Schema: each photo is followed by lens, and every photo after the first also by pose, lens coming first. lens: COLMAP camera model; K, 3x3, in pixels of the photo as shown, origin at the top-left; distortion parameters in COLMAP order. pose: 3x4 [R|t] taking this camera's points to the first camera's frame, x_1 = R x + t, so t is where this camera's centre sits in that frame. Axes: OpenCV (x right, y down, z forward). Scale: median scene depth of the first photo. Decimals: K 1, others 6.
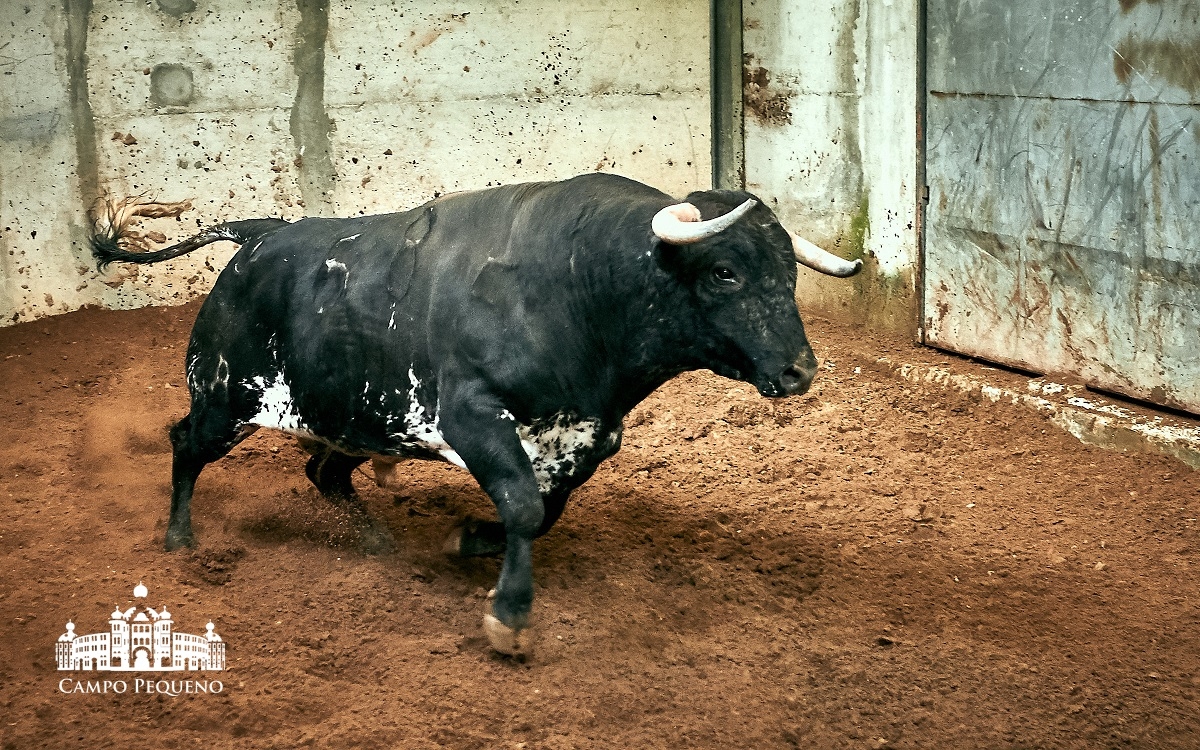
lens RADIAL K [[1985.0, 0, 664.7], [0, 1985.0, 465.1], [0, 0, 1]] dist [-0.095043, 0.071397]
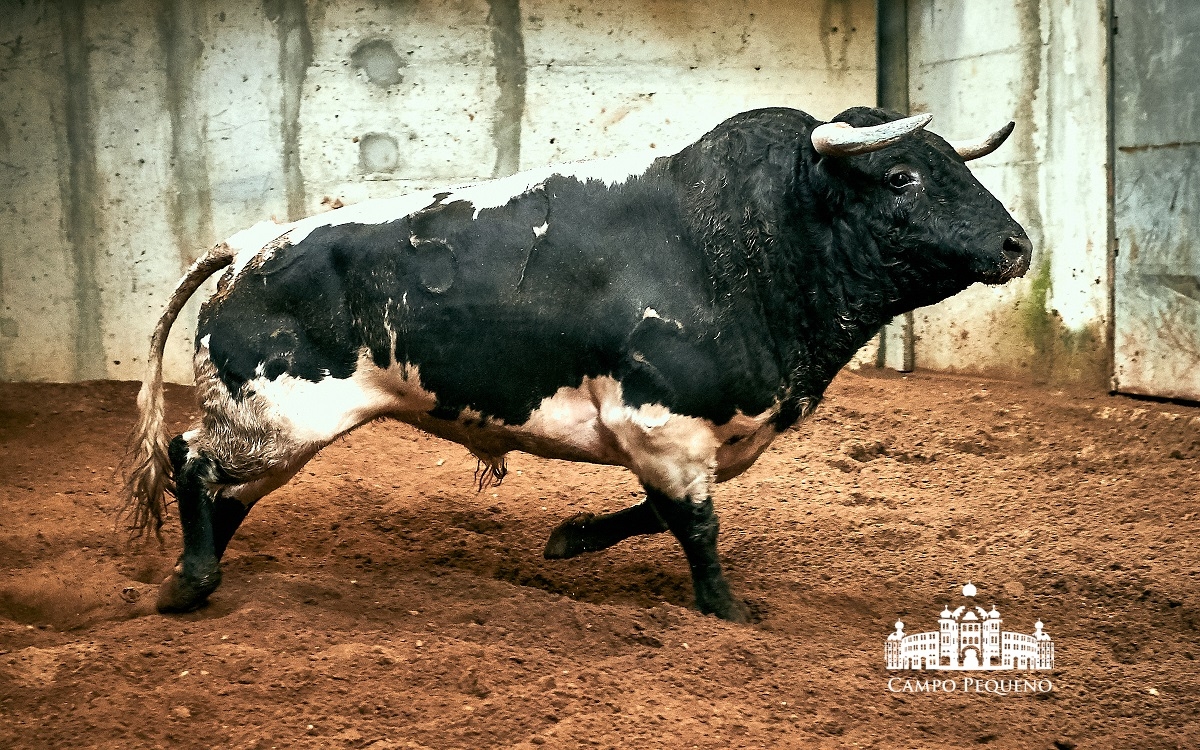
lens RADIAL K [[1985.0, 0, 664.7], [0, 1985.0, 465.1], [0, 0, 1]] dist [-0.095043, 0.071397]
pose [[0.999996, -0.002751, 0.000381, -0.096808], [0.002775, 0.994550, -0.104223, 0.077405], [-0.000092, 0.104224, 0.994554, -0.020813]]
